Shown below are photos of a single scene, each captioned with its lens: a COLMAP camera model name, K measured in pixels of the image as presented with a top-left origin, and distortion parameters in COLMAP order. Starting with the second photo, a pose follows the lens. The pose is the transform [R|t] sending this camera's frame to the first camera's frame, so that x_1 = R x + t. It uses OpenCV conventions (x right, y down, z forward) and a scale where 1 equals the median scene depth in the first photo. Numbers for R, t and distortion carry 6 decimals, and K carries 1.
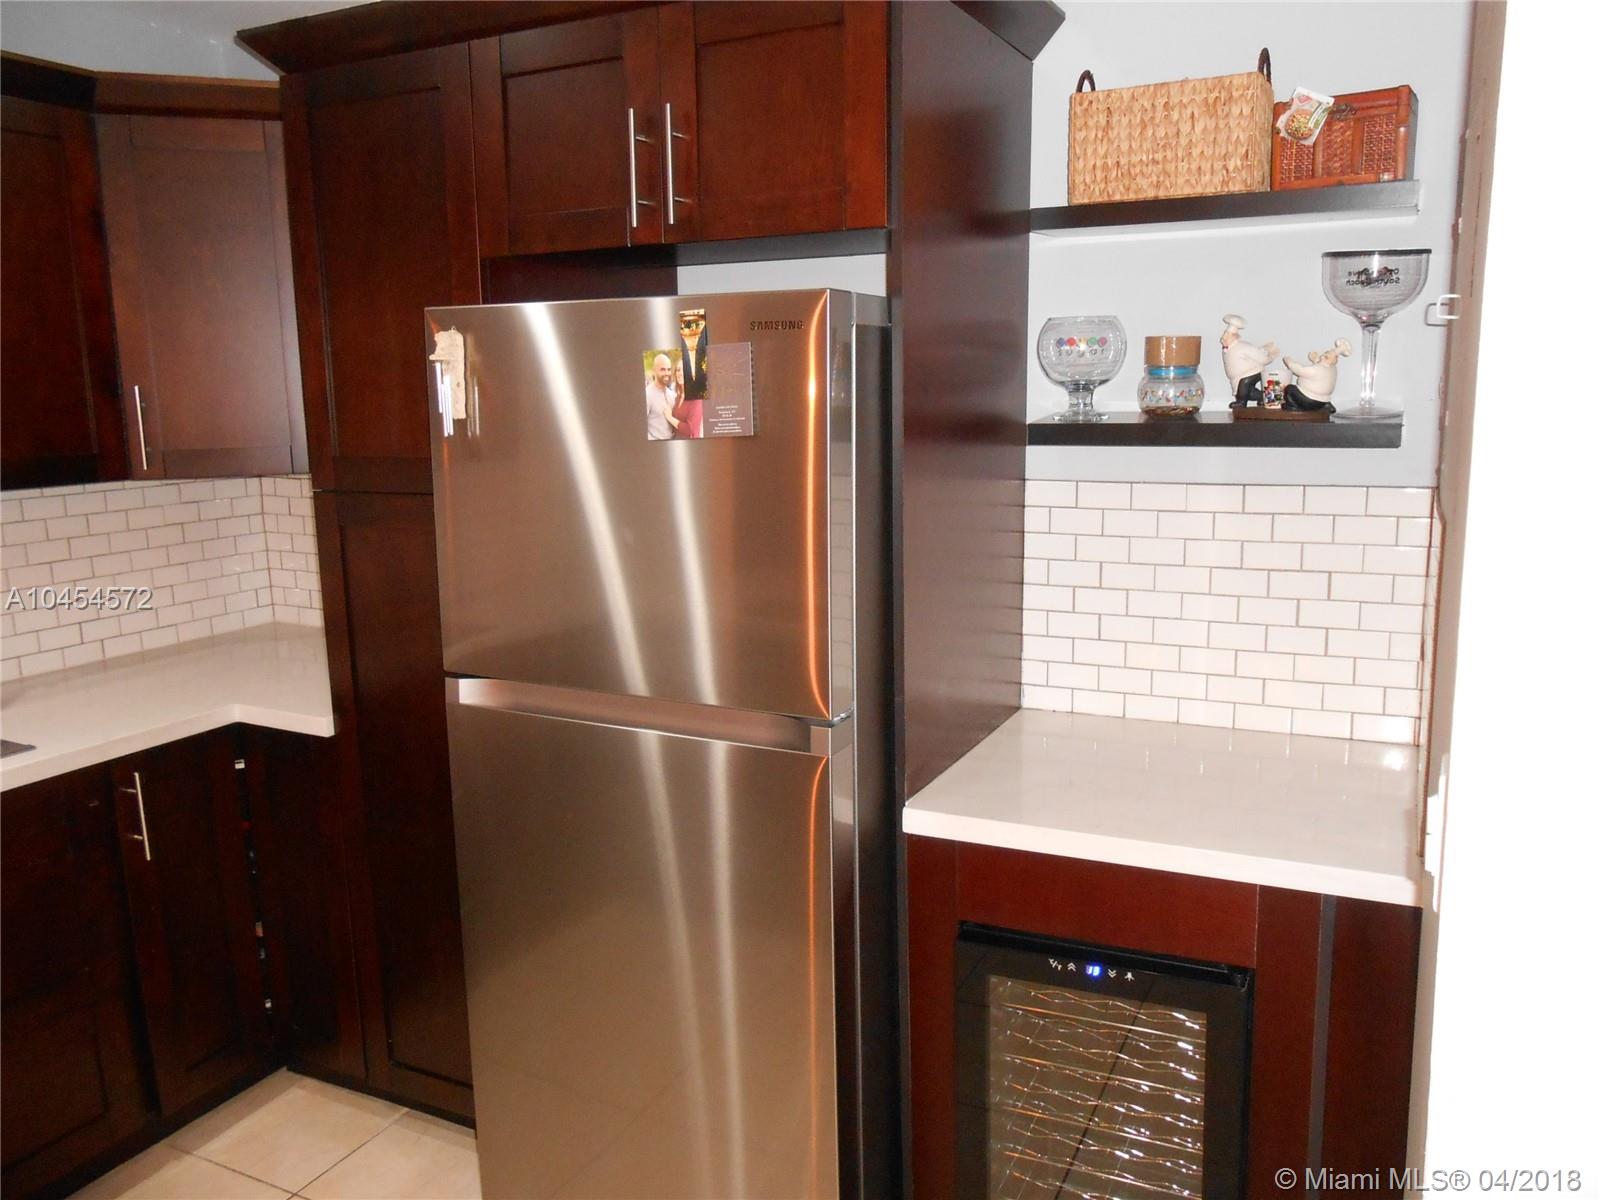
lens RADIAL K [[1233.4, 0, 807.7], [0, 1233.4, 607.9], [0, 0, 1]] dist [-0.036792, 0.032442]
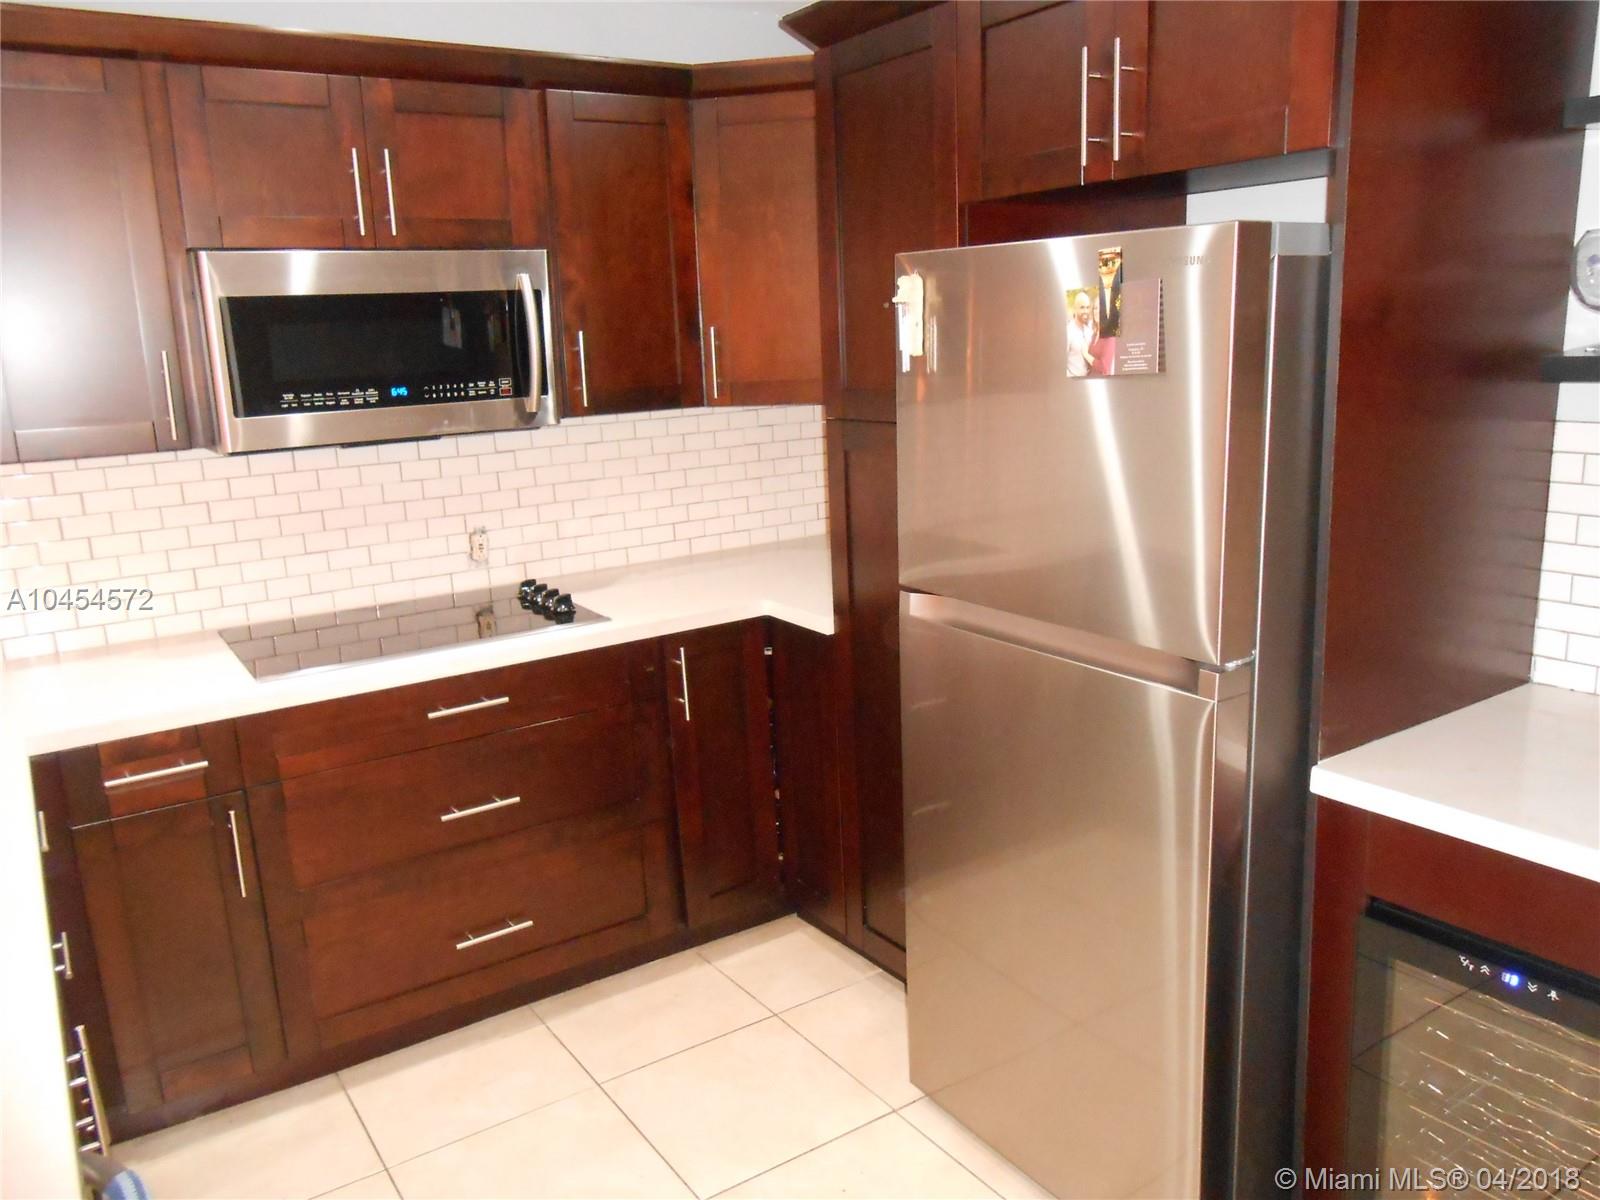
lens RADIAL K [[1233.4, 0, 792.9], [0, 1233.4, 607.8], [0, 0, 1]] dist [-0.036792, 0.032442]
pose [[0.865311, 0.091538, -0.492806, 0.159818], [-0.062234, 0.995196, 0.075581, -0.005602], [0.497357, -0.034732, 0.866851, -0.013376]]
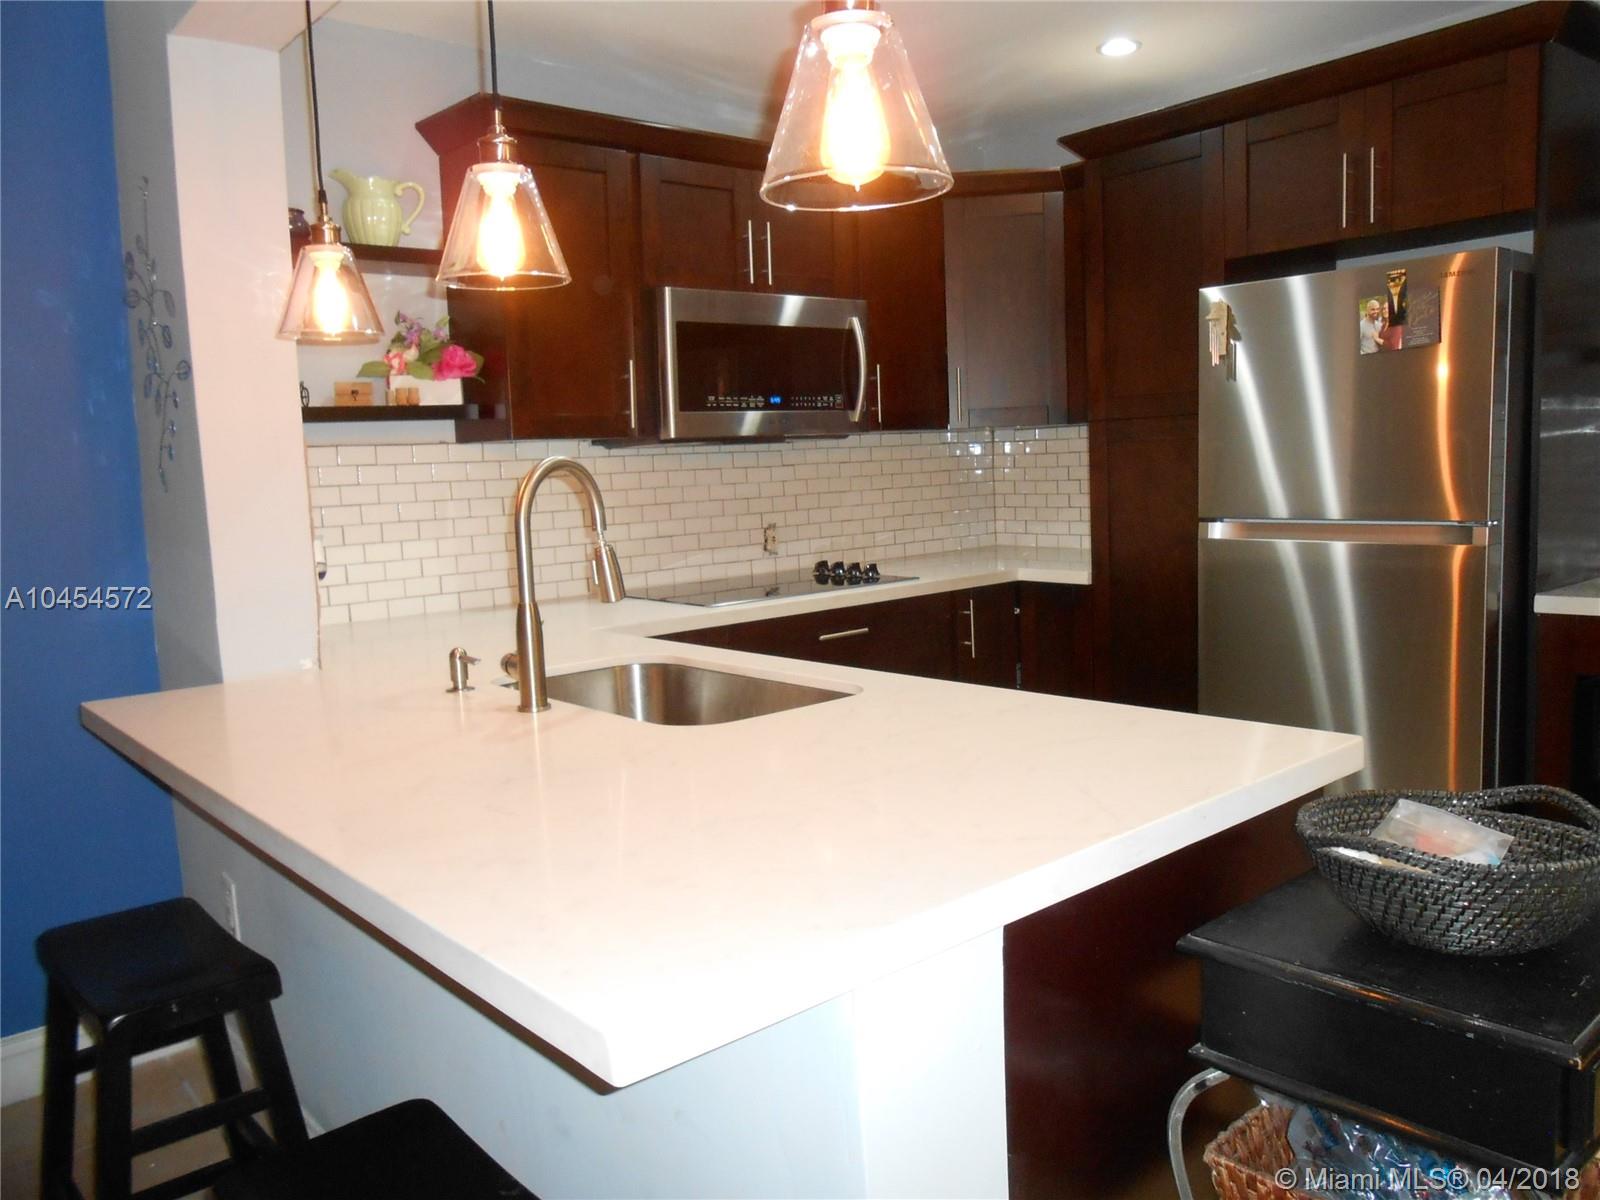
lens RADIAL K [[1233.4, 0, 785.5], [0, 1233.4, 608.5], [0, 0, 1]] dist [-0.036792, 0.032442]
pose [[0.918125, 0.021512, -0.395707, -0.144502], [-0.041721, 0.998224, -0.042533, 0.237871], [0.394090, 0.055560, 0.917391, -0.603125]]
